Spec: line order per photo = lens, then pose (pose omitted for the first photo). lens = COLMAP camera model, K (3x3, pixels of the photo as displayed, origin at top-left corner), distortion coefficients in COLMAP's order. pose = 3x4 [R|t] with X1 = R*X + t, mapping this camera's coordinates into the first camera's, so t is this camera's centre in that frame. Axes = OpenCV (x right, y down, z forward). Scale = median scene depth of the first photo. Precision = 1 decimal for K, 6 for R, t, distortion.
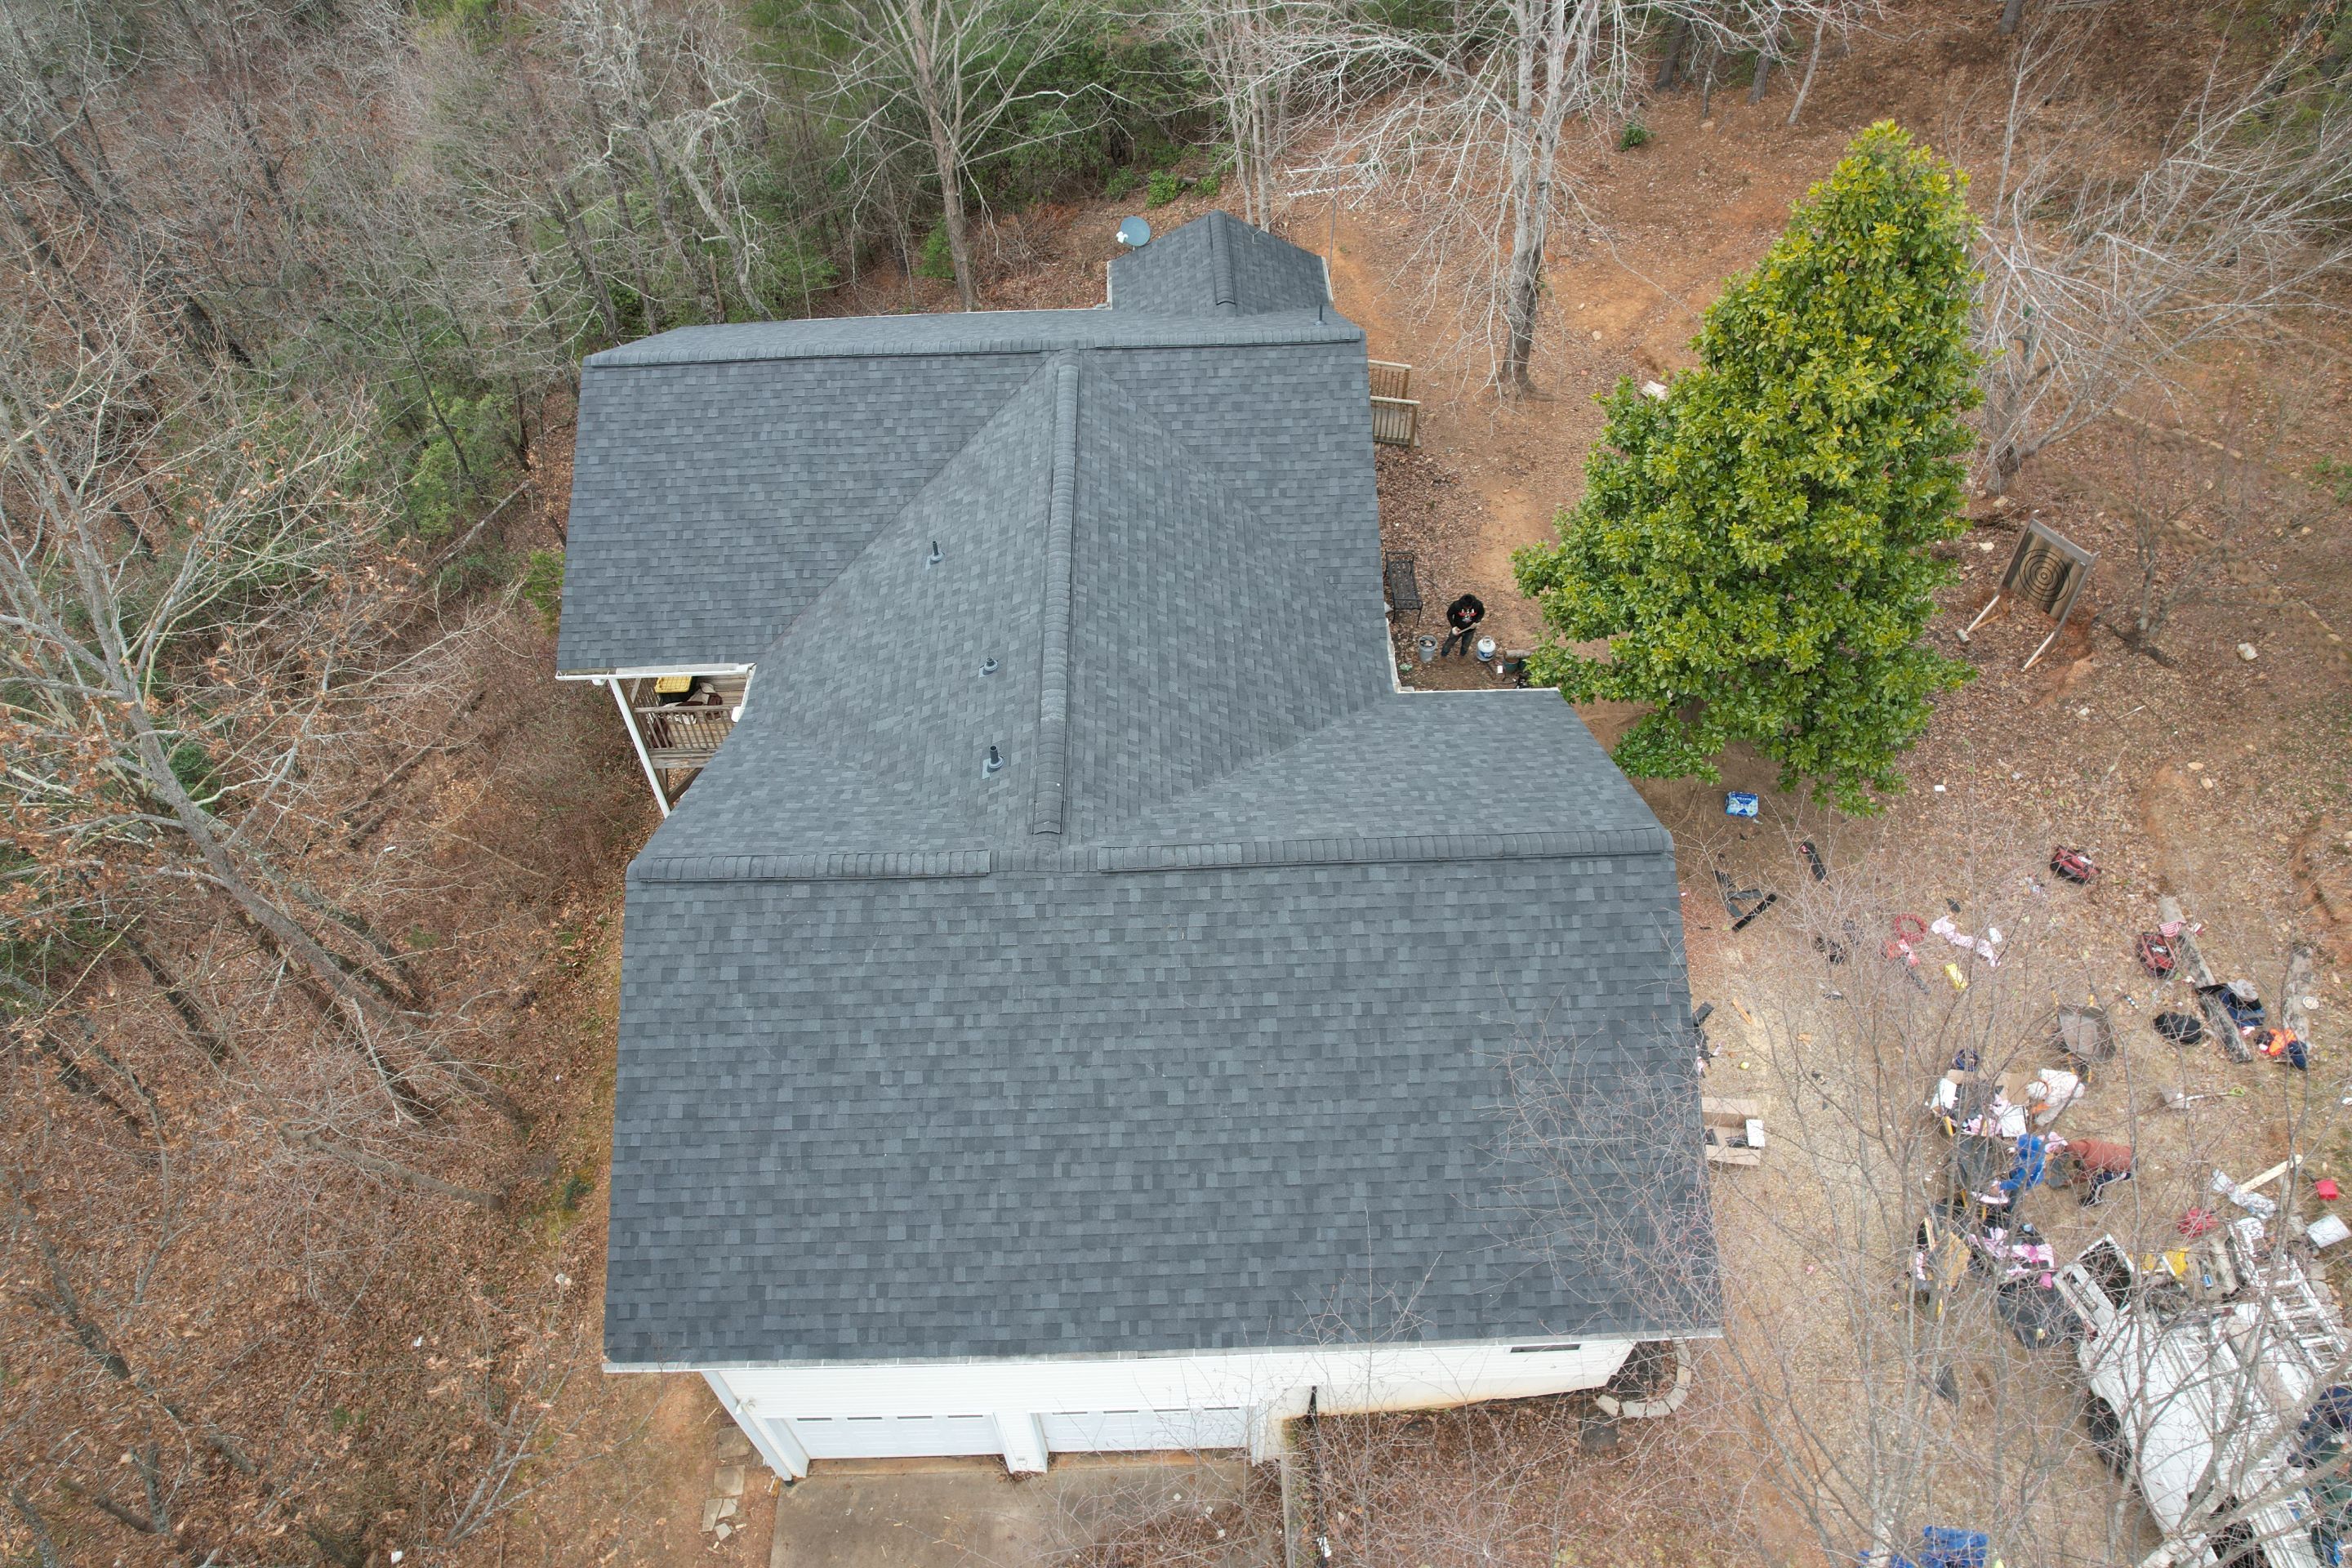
lens RADIAL K [[1508.3, 0, 1176.0], [0, 1508.3, 784.0], [0, 0, 1]] dist [-0.068704, 0.061096]
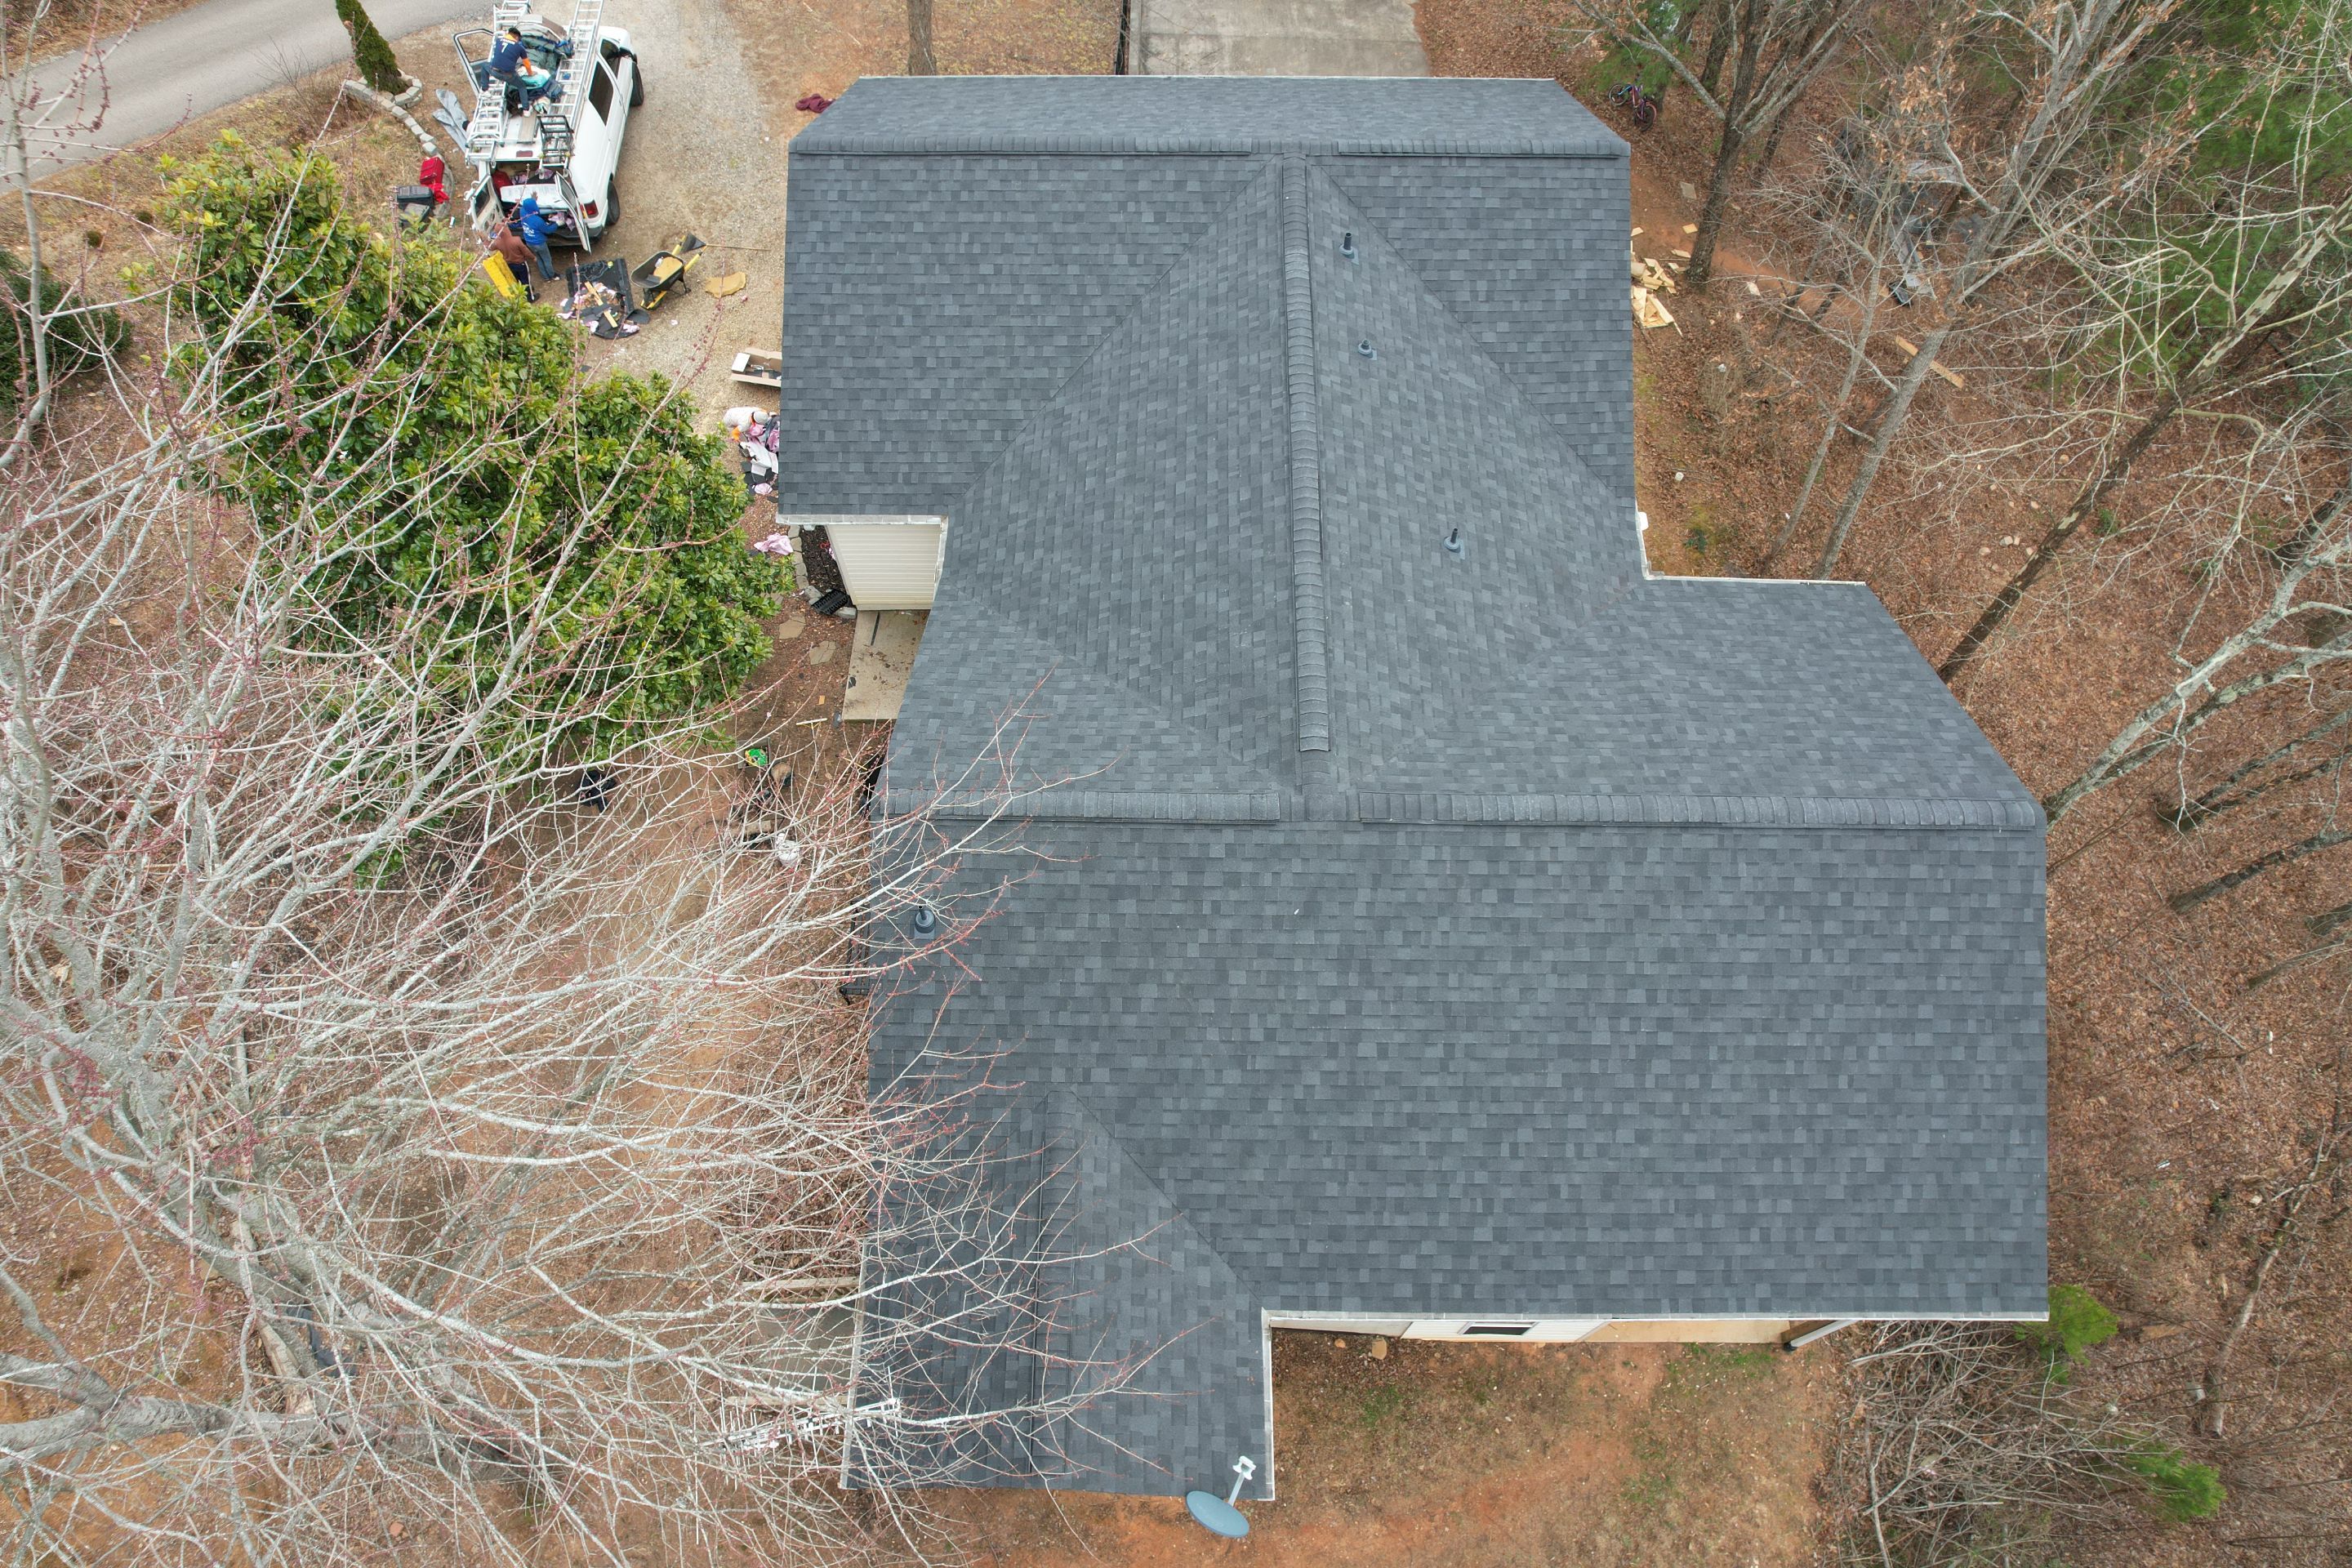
lens RADIAL K [[1508.3, 0, 1176.0], [0, 1508.3, 784.0], [0, 0, 1]] dist [-0.068704, 0.061096]
pose [[-0.999095, -0.020500, 0.037264, -0.039406], [0.042055, -0.345512, 0.937472, -1.084093], [-0.006343, 0.938190, 0.346061, 0.897315]]
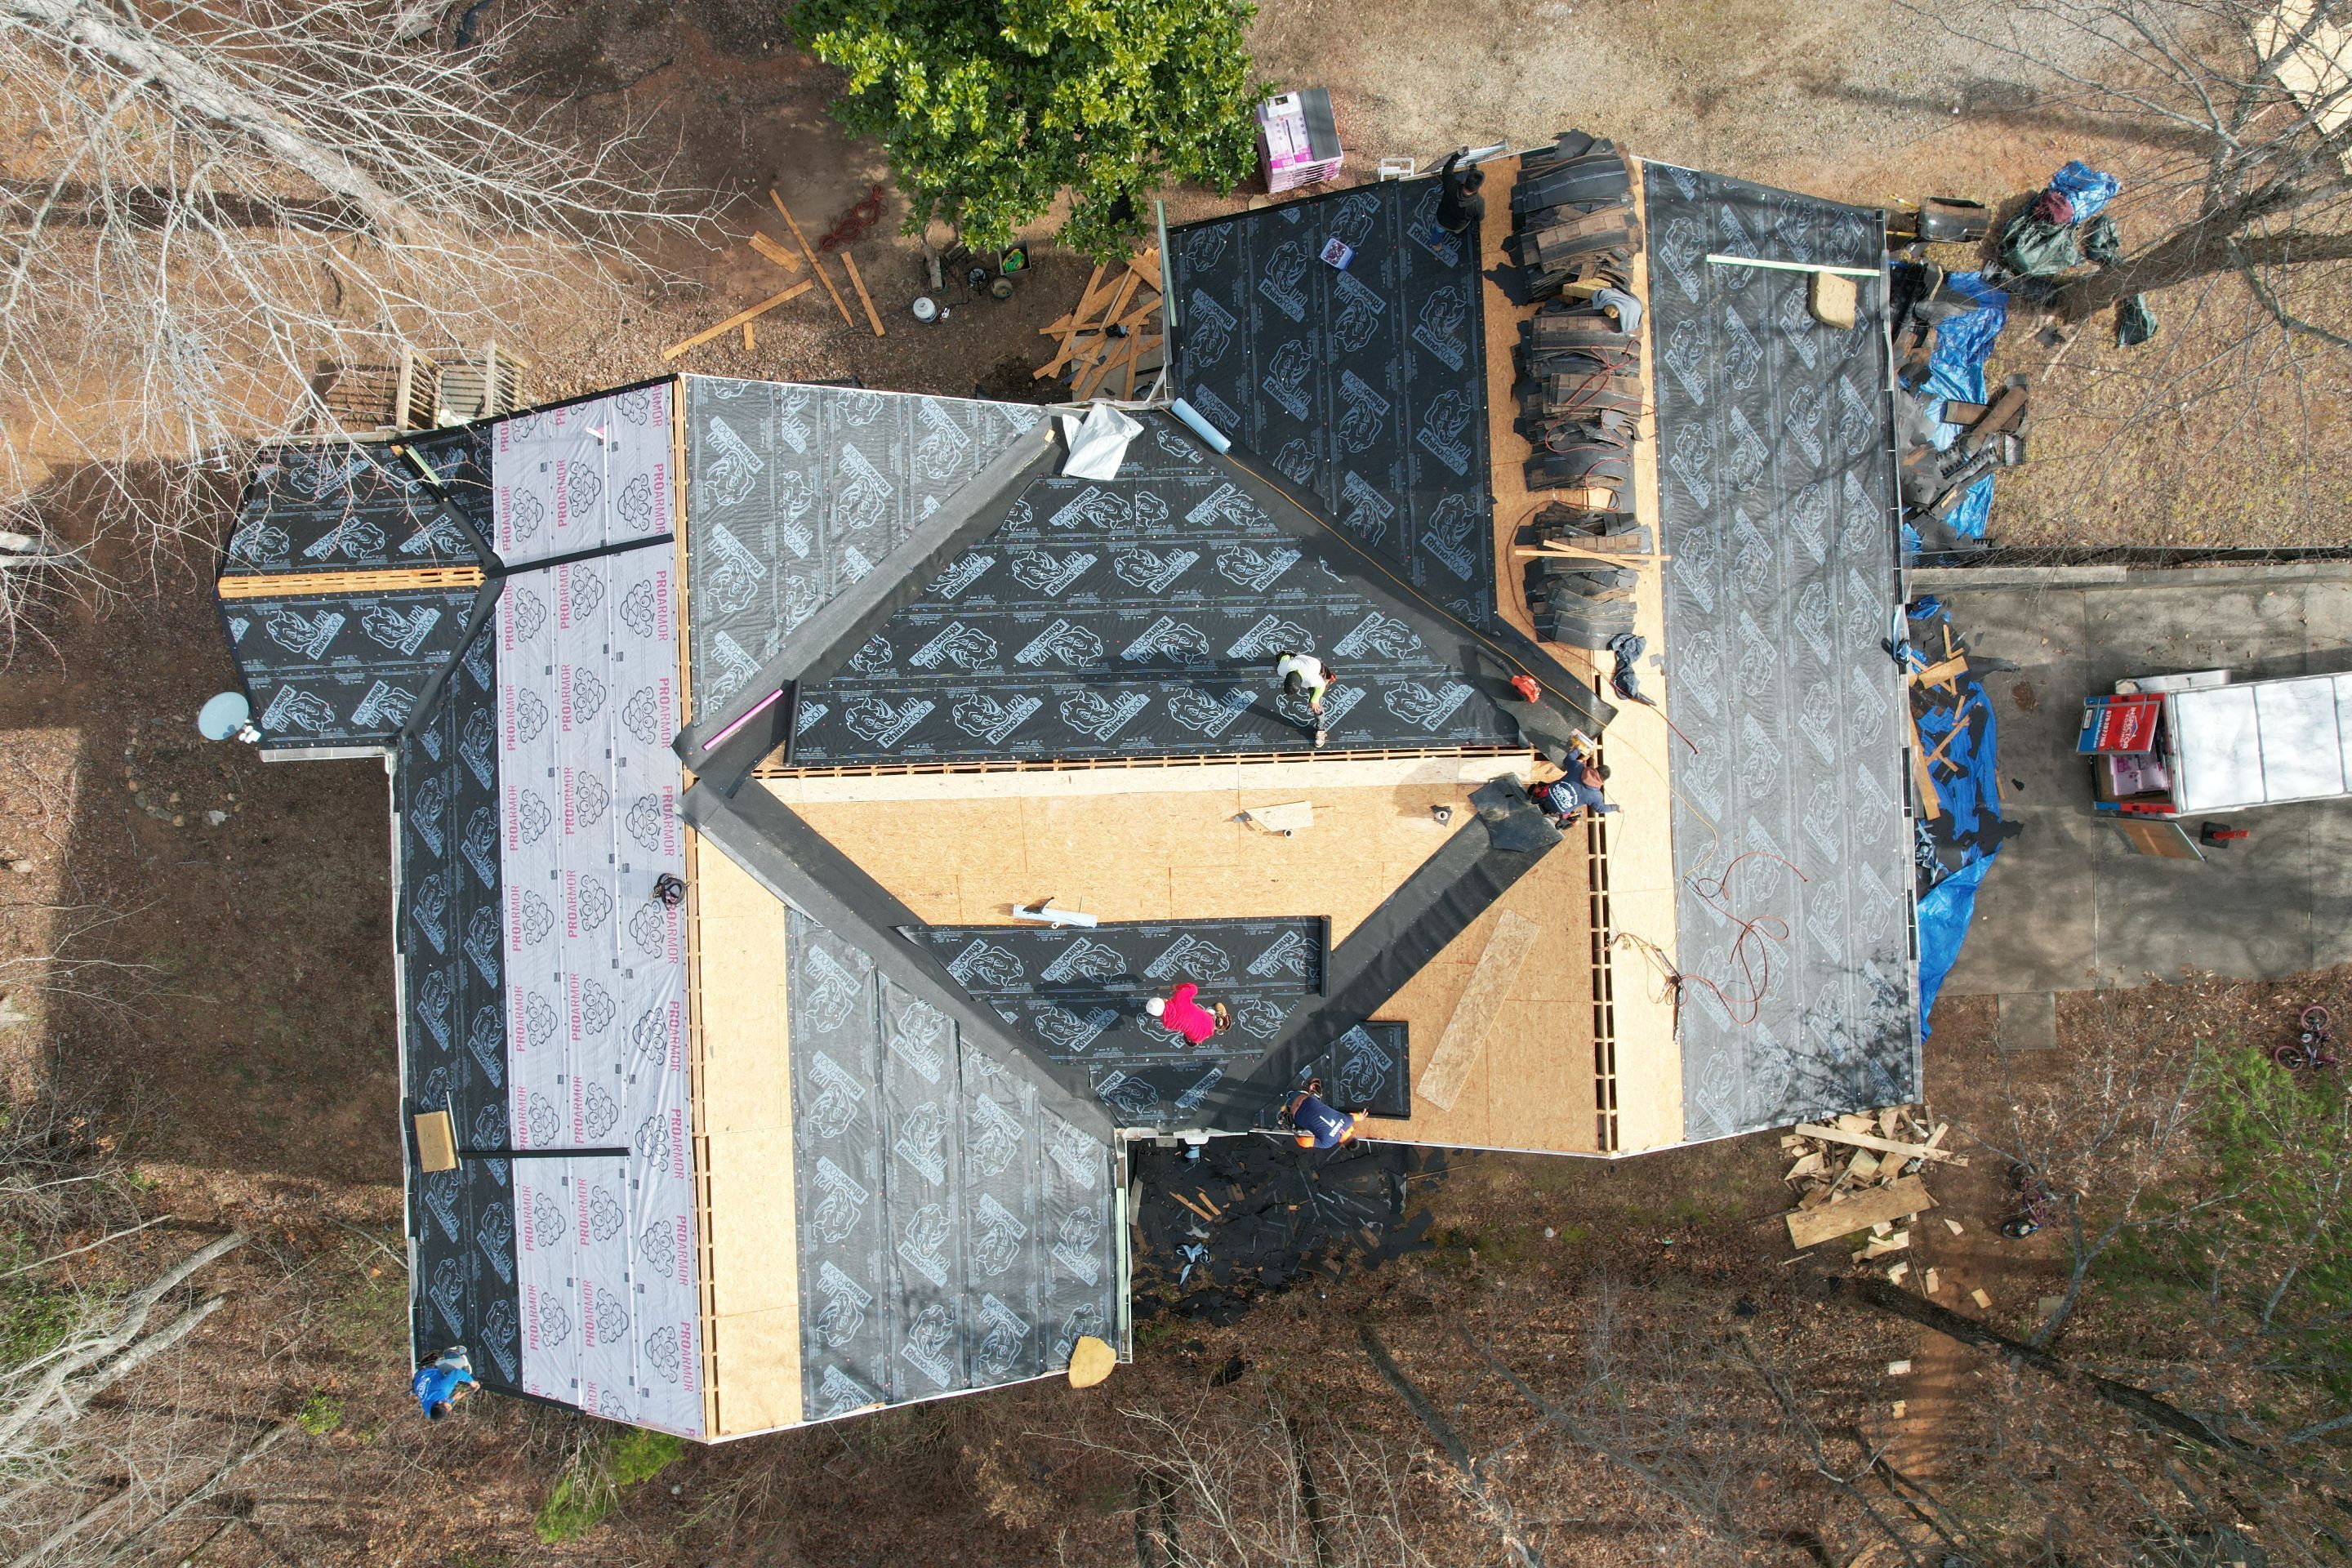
lens RADIAL K [[1508.3, 0, 1176.0], [0, 1508.3, 784.0], [0, 0, 1]] dist [-0.068704, 0.061096]
pose [[-0.007359, -0.999551, 0.029032, -0.115504], [0.761072, 0.013233, 0.648533, -0.691522], [-0.648626, 0.026868, 0.760633, 0.346264]]
